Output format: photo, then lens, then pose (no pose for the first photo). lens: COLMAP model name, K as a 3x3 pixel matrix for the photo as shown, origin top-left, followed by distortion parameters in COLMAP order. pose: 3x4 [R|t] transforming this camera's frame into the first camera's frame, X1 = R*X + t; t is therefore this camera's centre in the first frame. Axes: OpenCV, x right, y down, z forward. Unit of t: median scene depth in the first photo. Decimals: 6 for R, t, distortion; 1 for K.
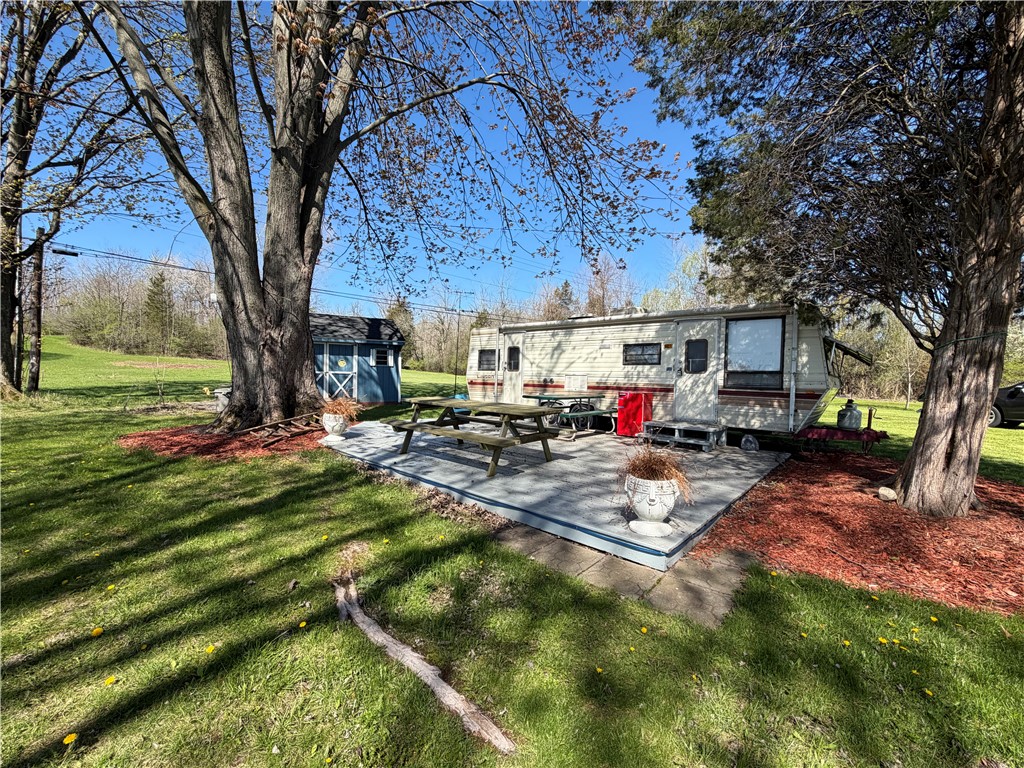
lens RADIAL K [[391.2, 0, 512.0], [0, 391.2, 384.0], [0, 0, 1]] dist [-0.000805, -0.000113]
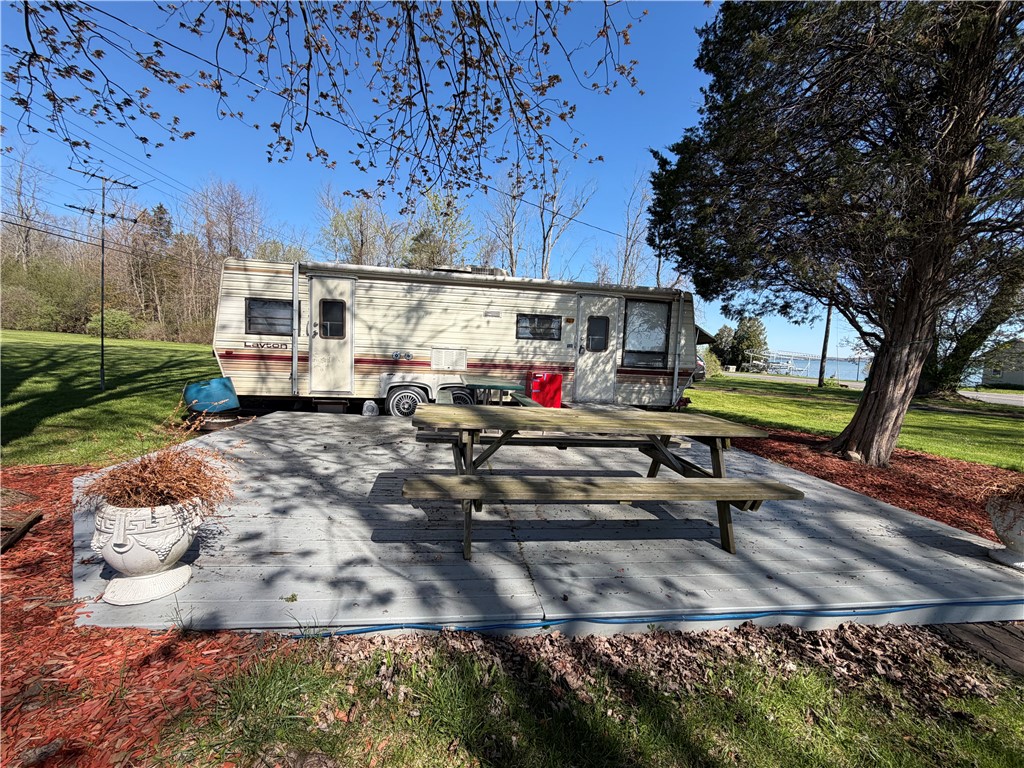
lens RADIAL K [[391.2, 0, 512.0], [0, 391.2, 384.0], [0, 0, 1]] dist [-0.000805, -0.000113]
pose [[0.668598, -0.052493, 0.741769, -0.350545], [-0.017339, 0.996134, 0.086123, -0.024462], [-0.743422, -0.070443, 0.665103, 0.457724]]
